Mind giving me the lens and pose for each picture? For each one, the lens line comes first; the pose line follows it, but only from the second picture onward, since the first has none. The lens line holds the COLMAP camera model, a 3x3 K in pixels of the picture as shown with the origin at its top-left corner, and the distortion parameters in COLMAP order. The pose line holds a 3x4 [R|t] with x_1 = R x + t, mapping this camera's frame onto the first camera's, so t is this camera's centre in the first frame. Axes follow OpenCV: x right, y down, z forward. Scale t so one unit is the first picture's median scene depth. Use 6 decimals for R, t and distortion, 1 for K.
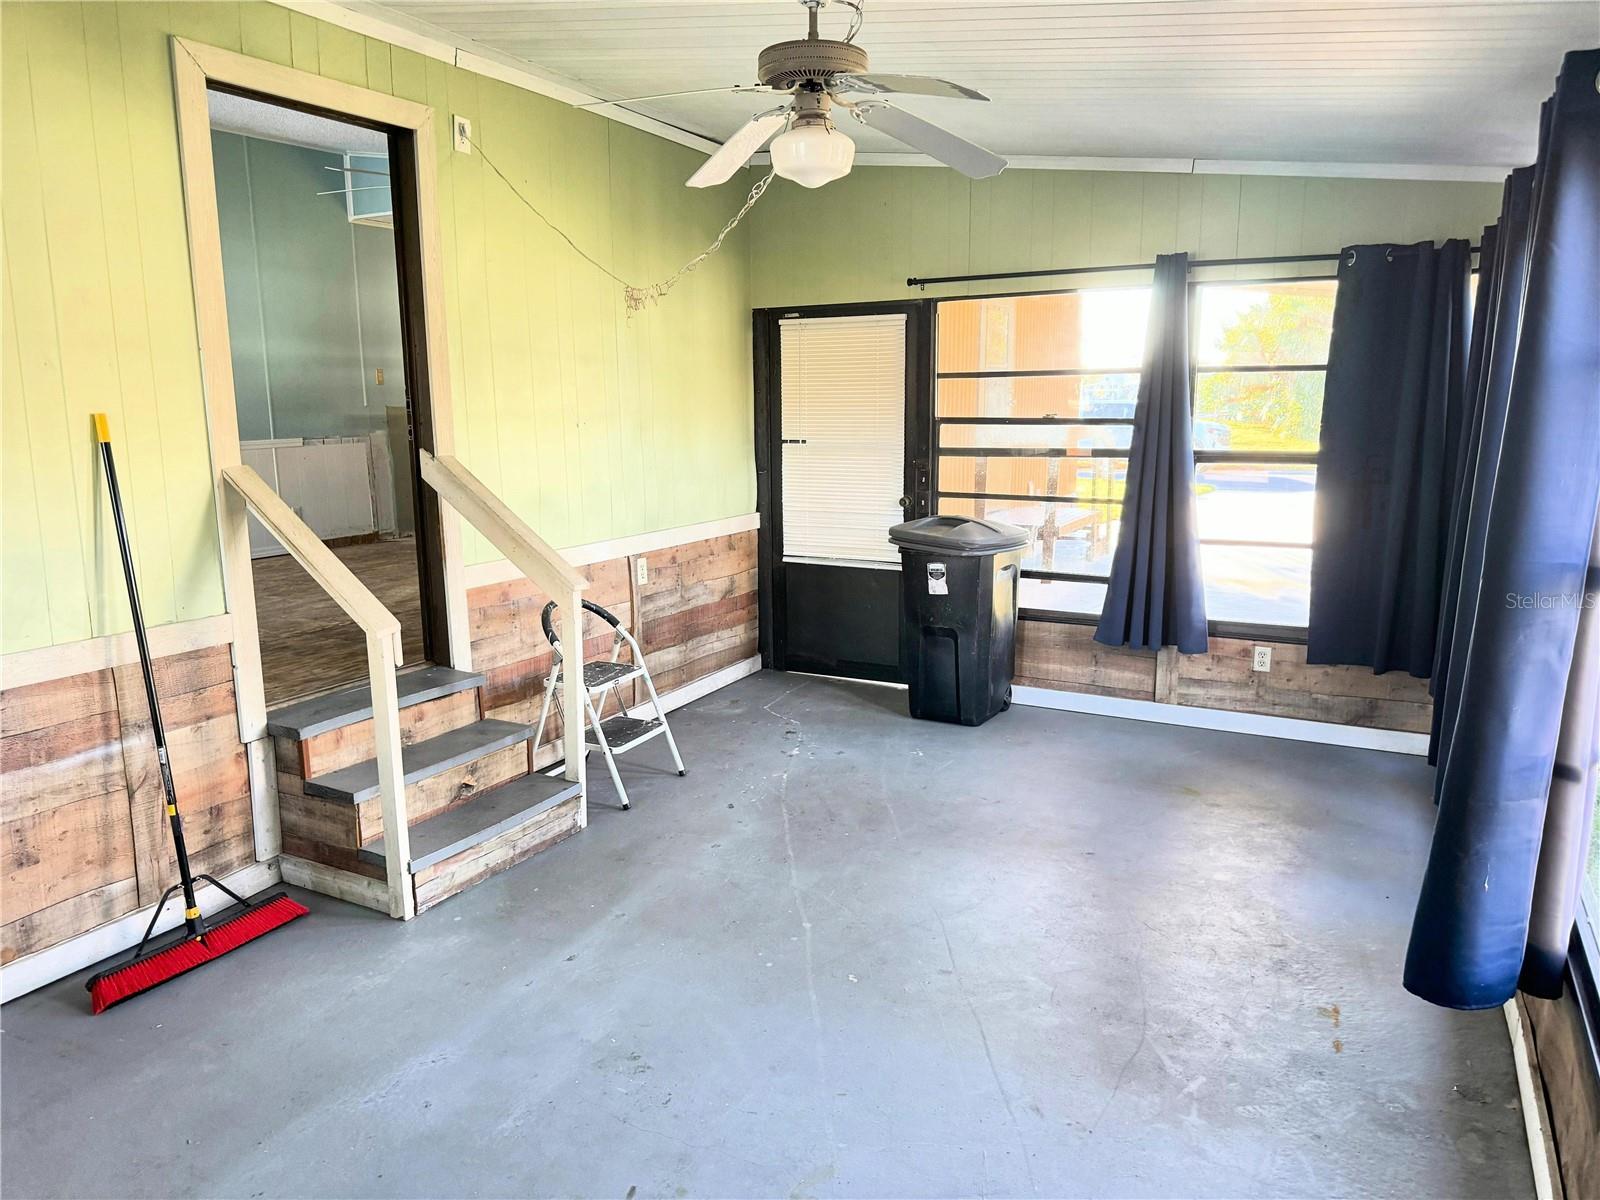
lens RADIAL K [[1106.2, 0, 800.0], [0, 1106.2, 600.0], [0, 0, 1]] dist [-0.002259, -0.005229]
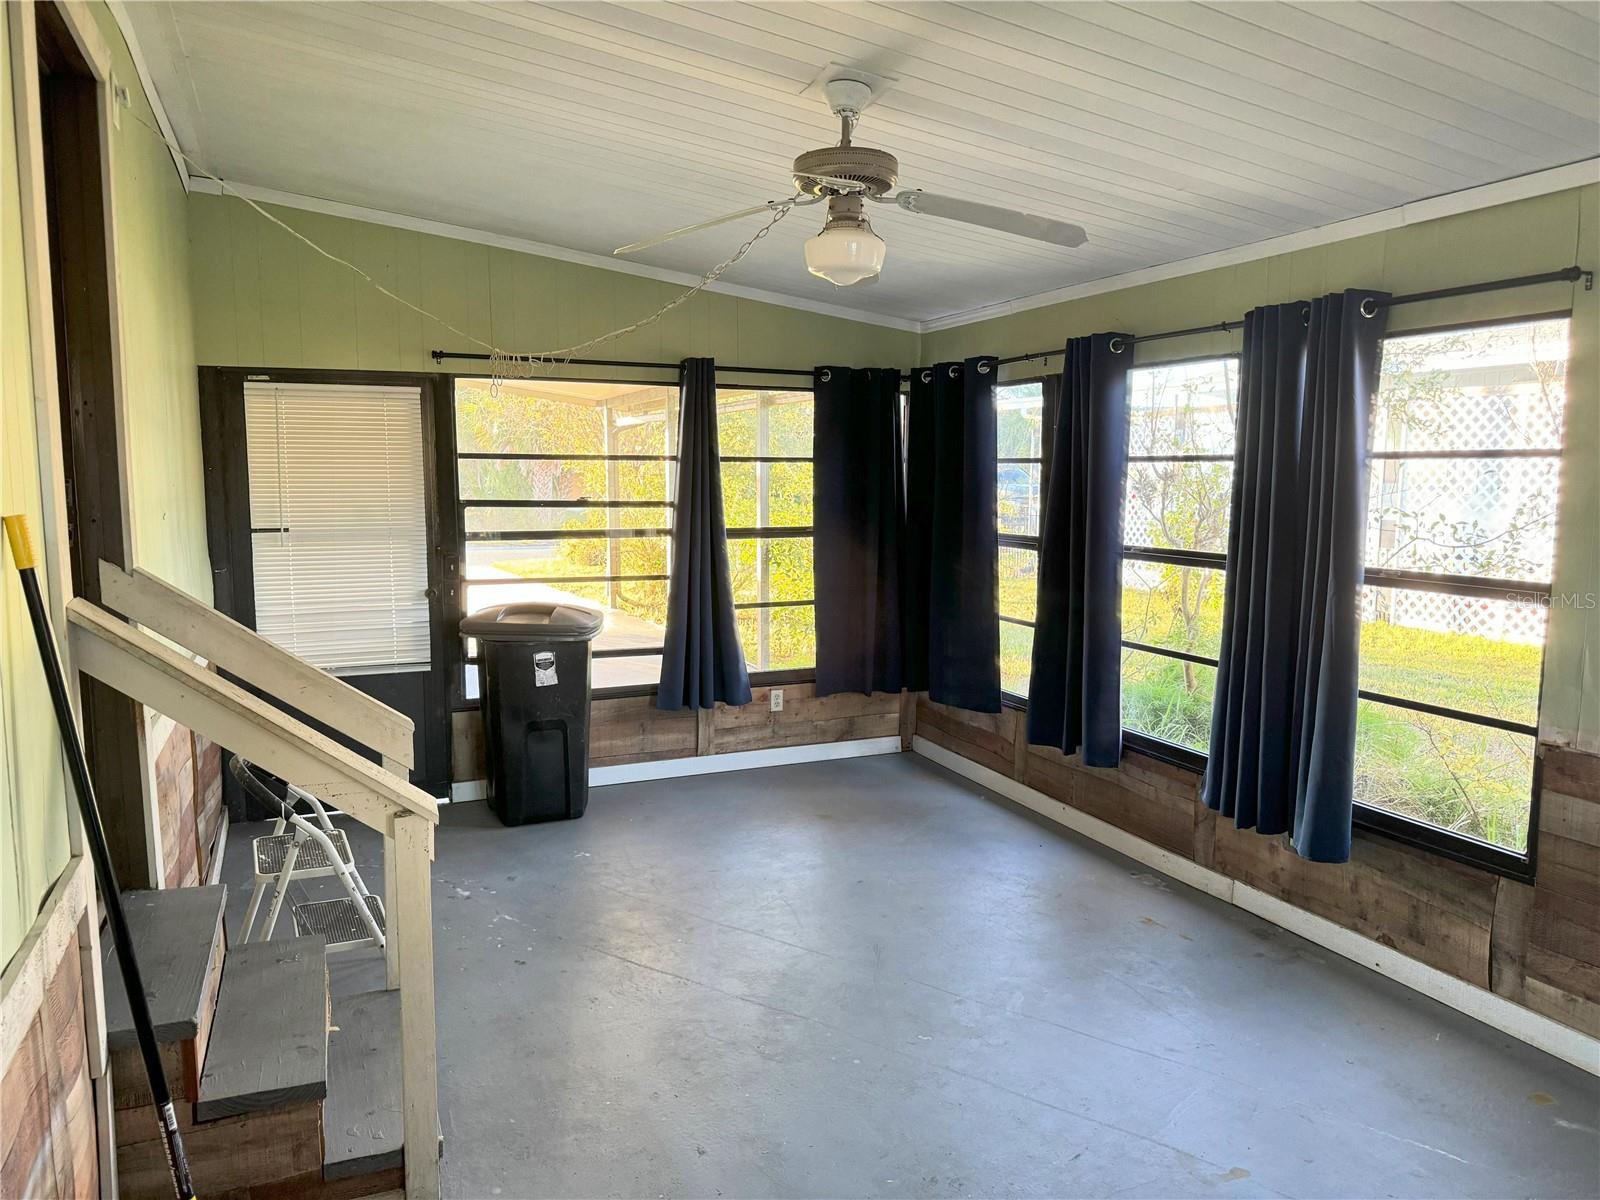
lens RADIAL K [[1098.1, 0, 800.1], [0, 1098.1, 576.6], [0, 0, 1]] dist [0.078331, -0.000196]
pose [[0.607582, -0.061511, 0.791872, -0.485447], [0.133133, 0.990778, -0.025188, -0.044602], [-0.783020, 0.120728, 0.610168, 0.242046]]
